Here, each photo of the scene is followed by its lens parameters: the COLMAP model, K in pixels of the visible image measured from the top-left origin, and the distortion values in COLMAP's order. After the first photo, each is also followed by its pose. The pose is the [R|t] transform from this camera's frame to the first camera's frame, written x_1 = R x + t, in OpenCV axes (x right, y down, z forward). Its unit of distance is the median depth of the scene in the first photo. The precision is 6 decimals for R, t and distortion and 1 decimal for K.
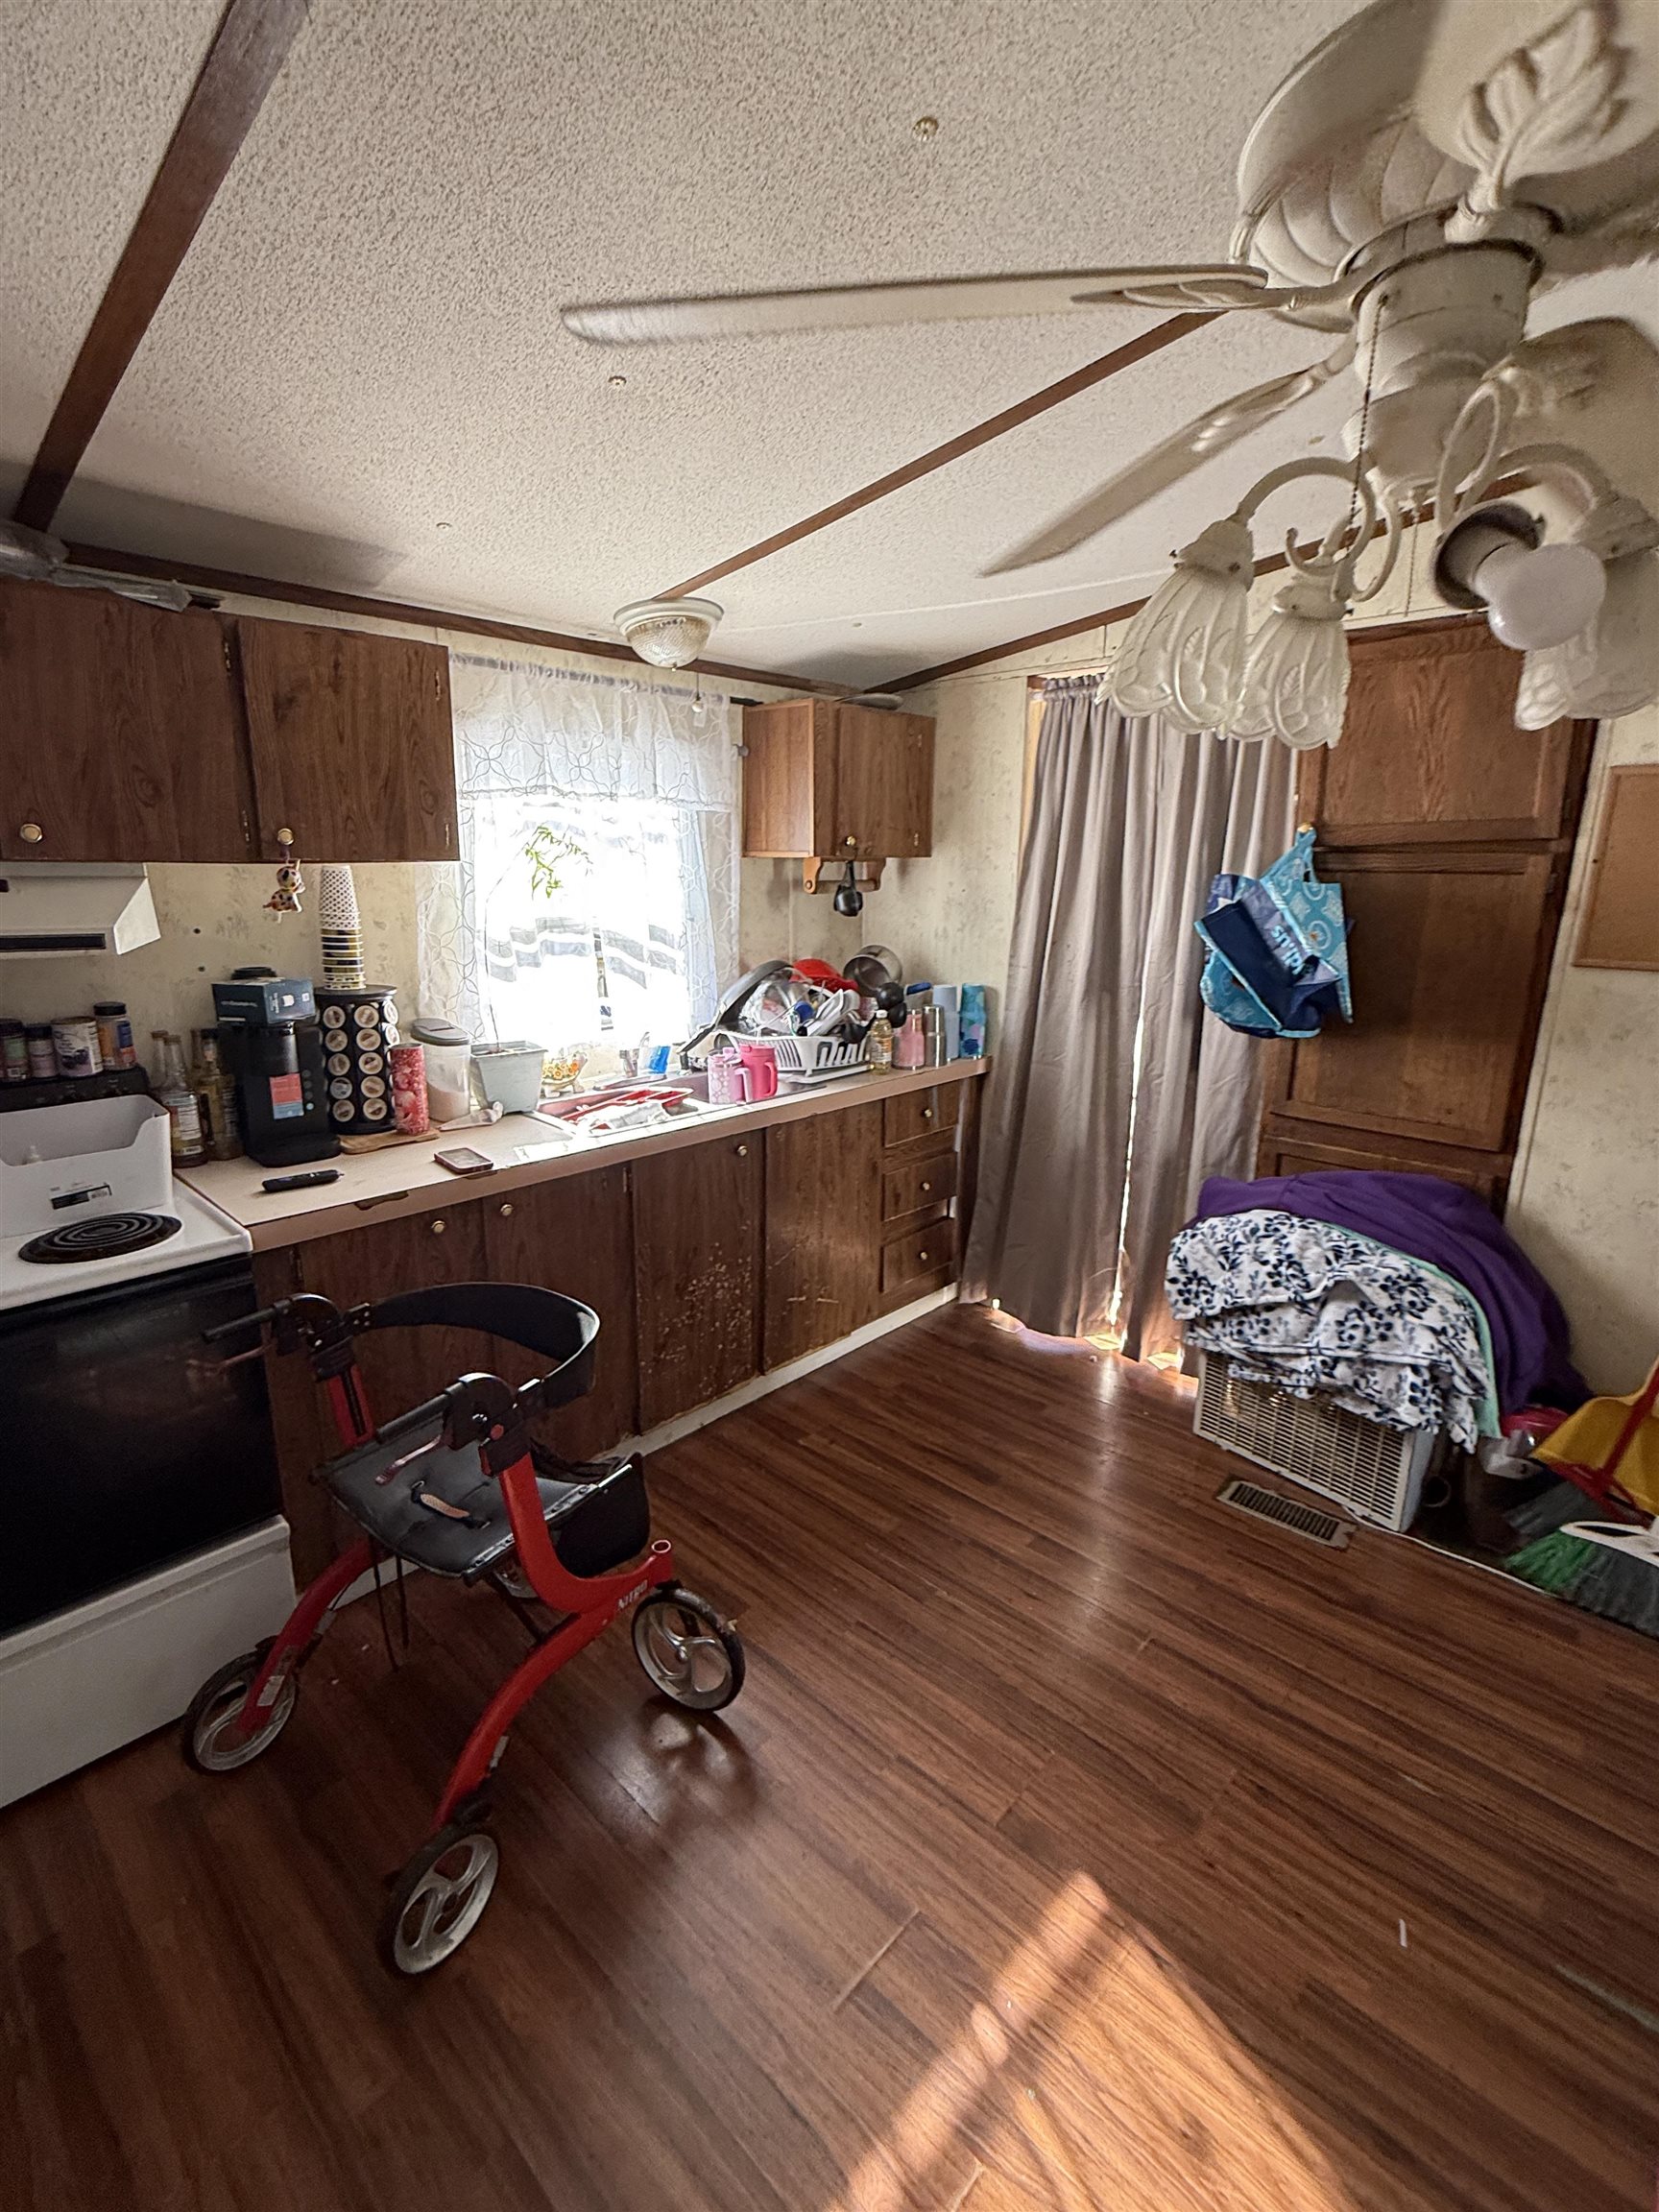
lens RADIAL K [[1013.4, 0, 827.5], [0, 1013.4, 1109.4], [0, 0, 1]] dist [-0.000245, 0.000347]
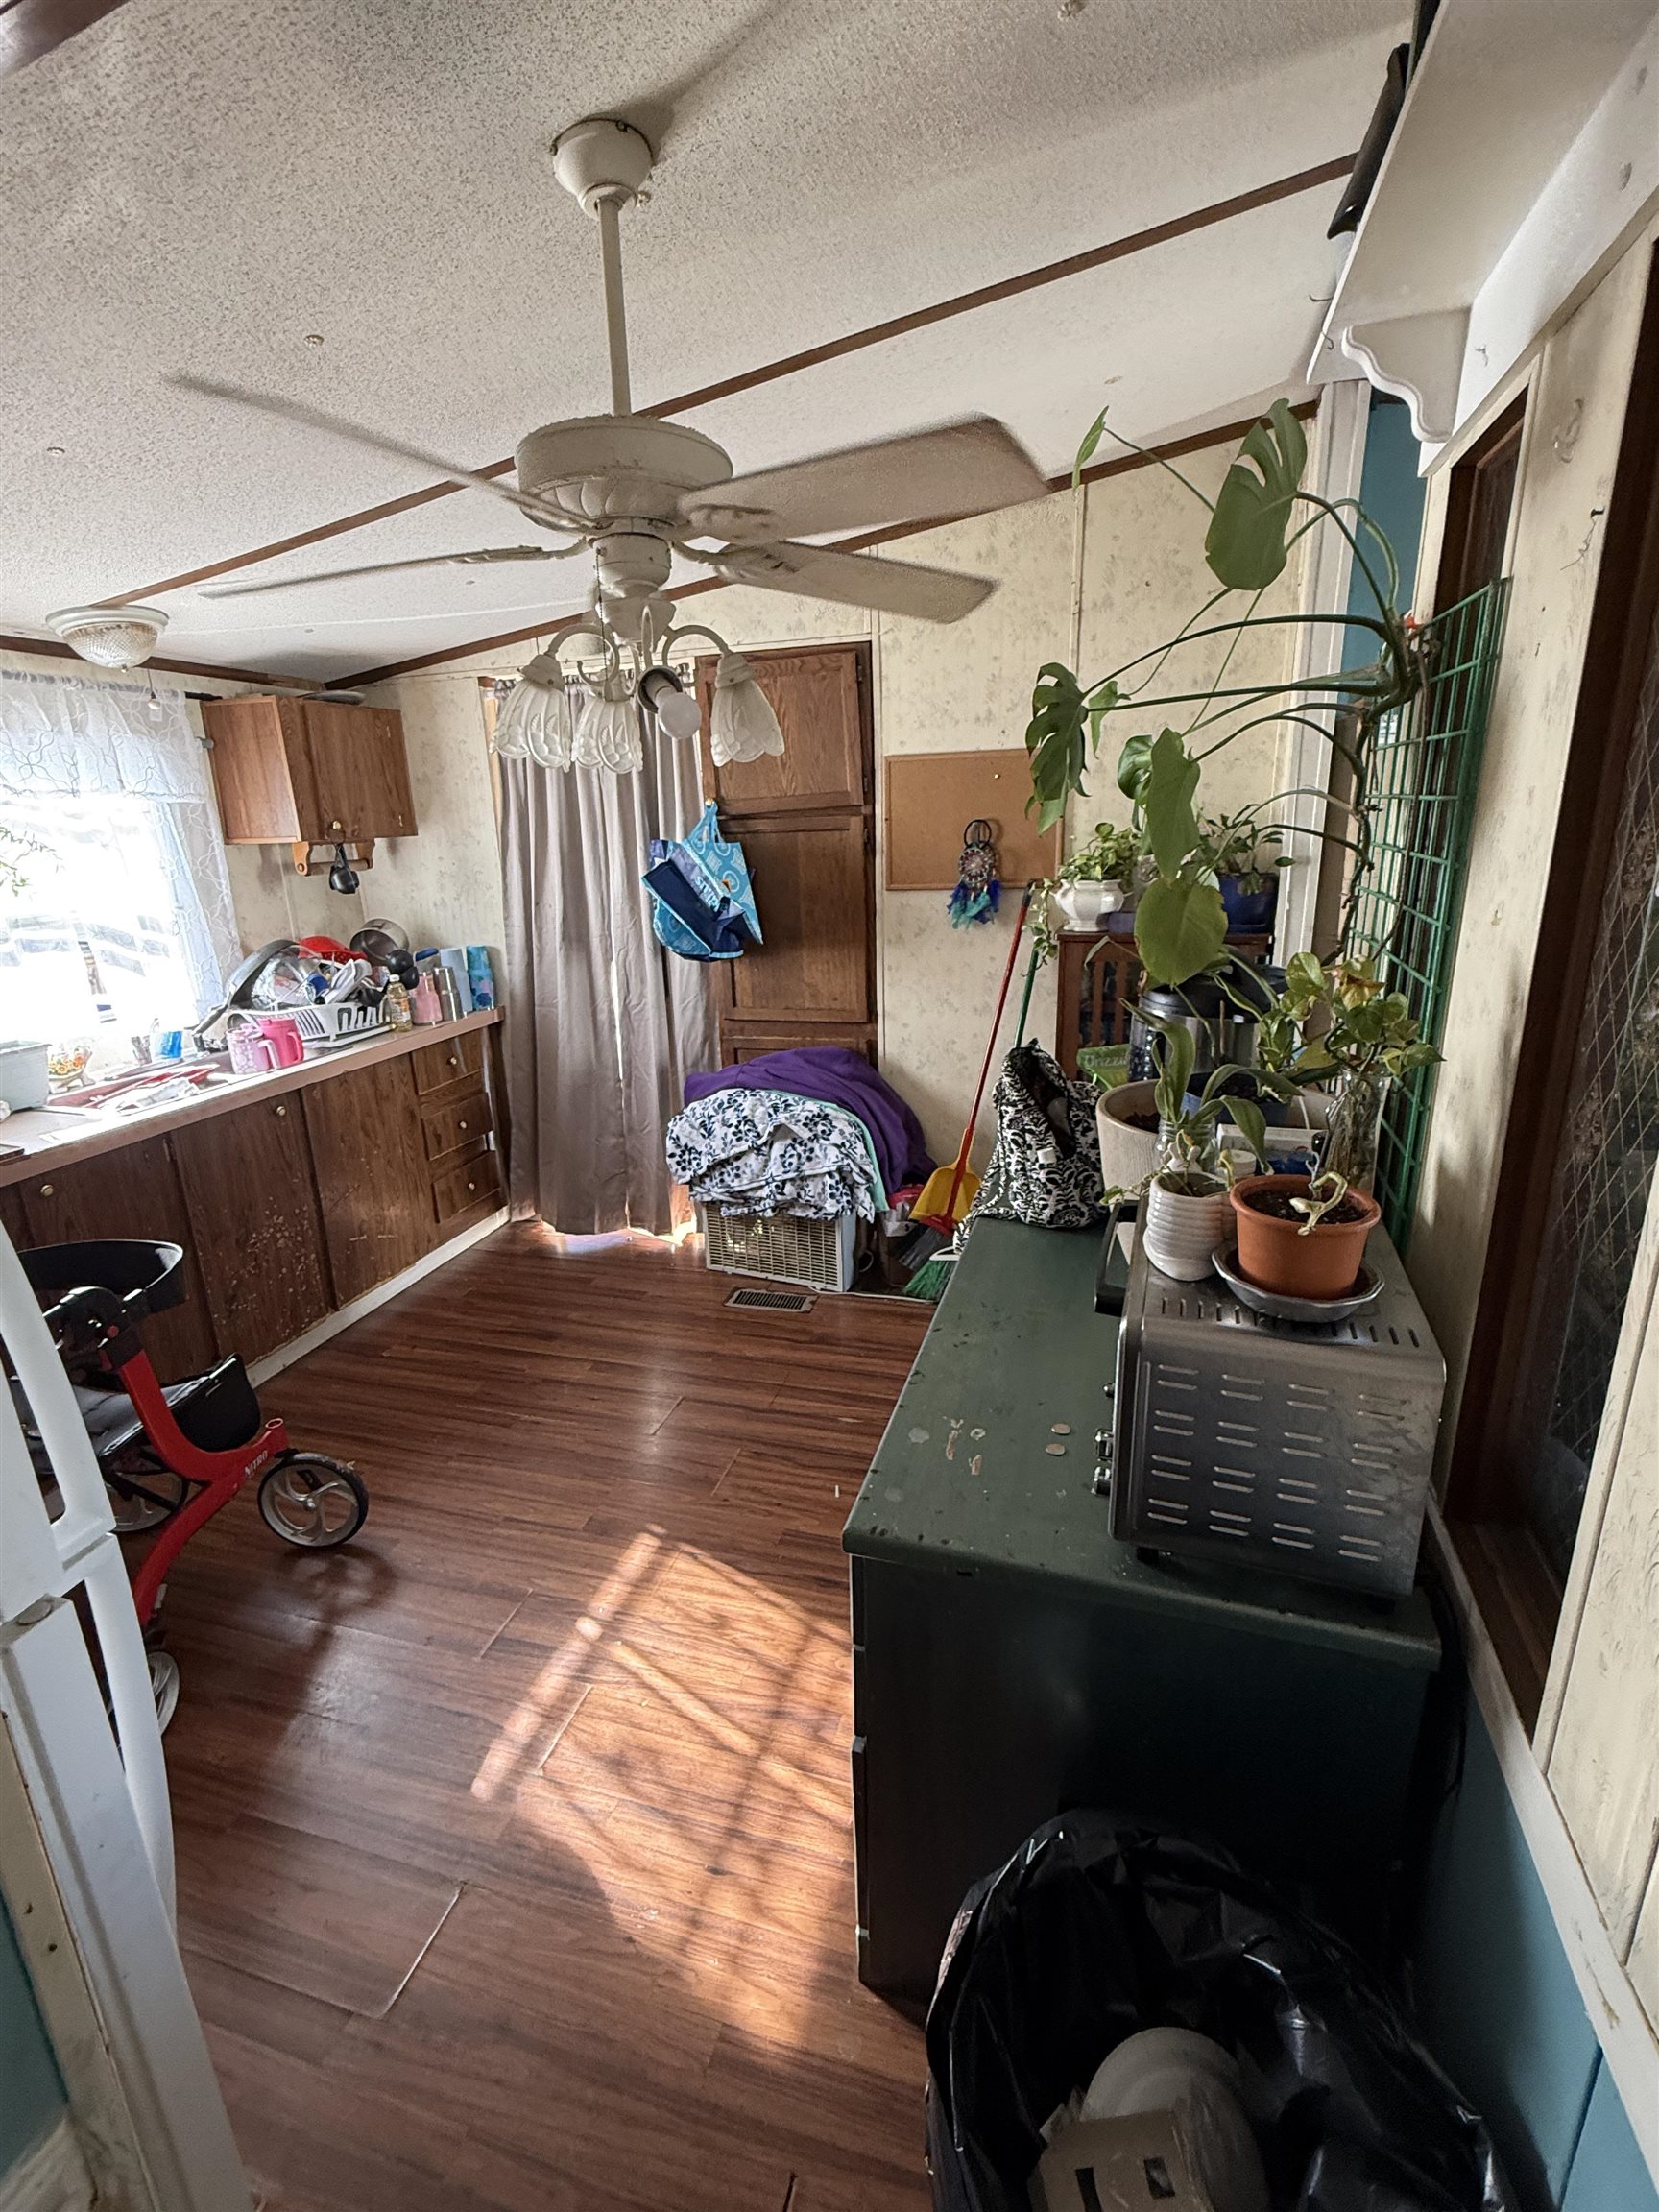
lens RADIAL K [[1013.4, 0, 836.1], [0, 1013.4, 1106.8], [0, 0, 1]] dist [-0.000245, 0.000347]
pose [[0.890335, -0.161980, 0.425518, -0.014781], [0.149278, 0.986768, 0.063285, 0.059943], [-0.430138, 0.007176, 0.902735, -0.278983]]
